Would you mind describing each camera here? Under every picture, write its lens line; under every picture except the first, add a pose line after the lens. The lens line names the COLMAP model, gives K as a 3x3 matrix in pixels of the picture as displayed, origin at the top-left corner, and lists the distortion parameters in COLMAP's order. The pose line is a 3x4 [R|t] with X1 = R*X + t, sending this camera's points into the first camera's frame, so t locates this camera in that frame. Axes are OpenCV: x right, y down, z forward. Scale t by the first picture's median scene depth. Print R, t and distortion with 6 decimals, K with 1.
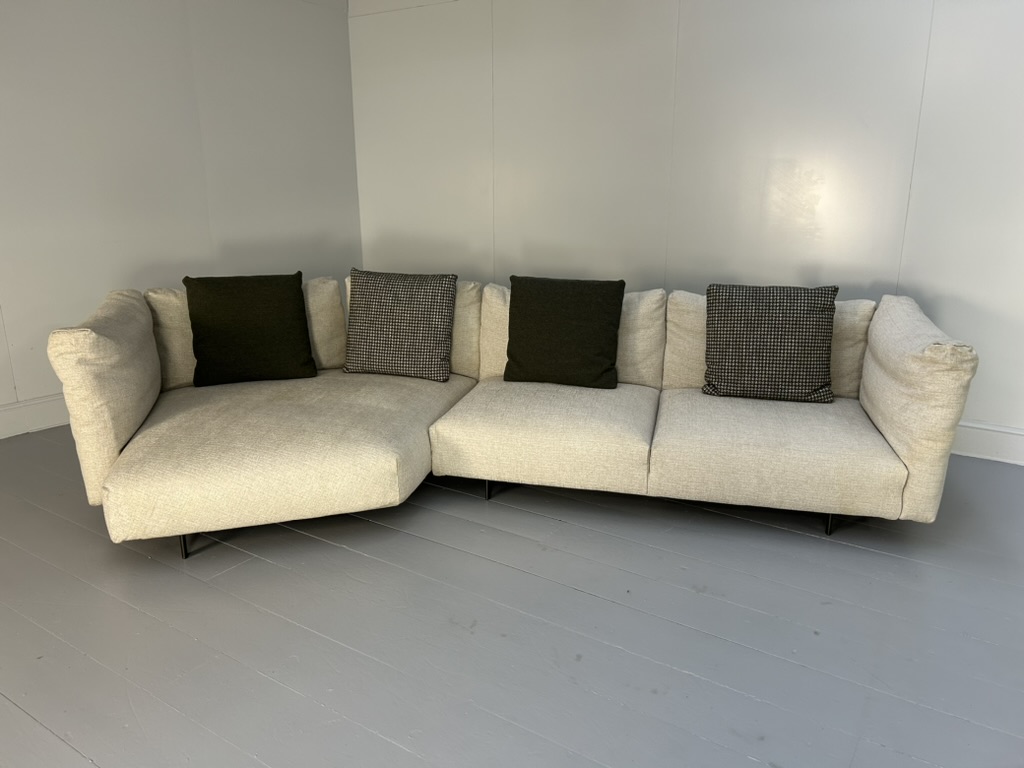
lens RADIAL K [[767.6, 0, 512.0], [0, 767.6, 384.0], [0, 0, 1]] dist [0.102480, -0.171686]
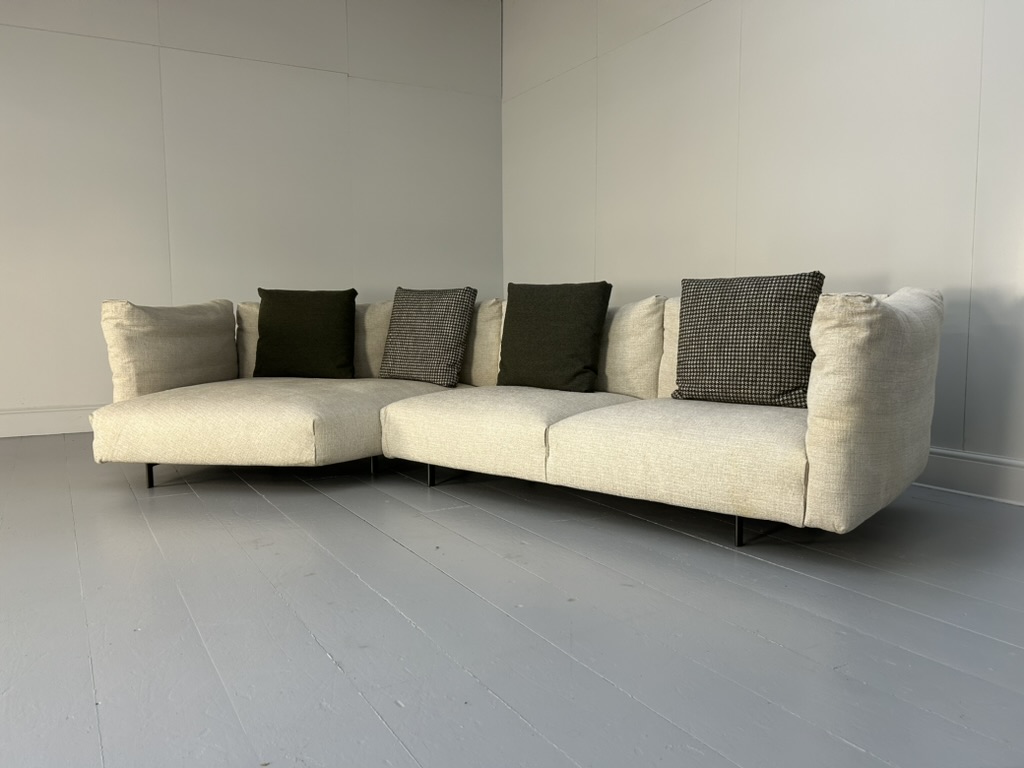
lens RADIAL K [[767.6, 0, 512.0], [0, 767.6, 384.0], [0, 0, 1]] dist [0.102480, -0.171686]
pose [[0.898913, 0.030227, -0.437084, 0.523456], [-0.107917, 0.982156, -0.154022, 0.170690], [0.424629, 0.185621, 0.886135, 0.141160]]
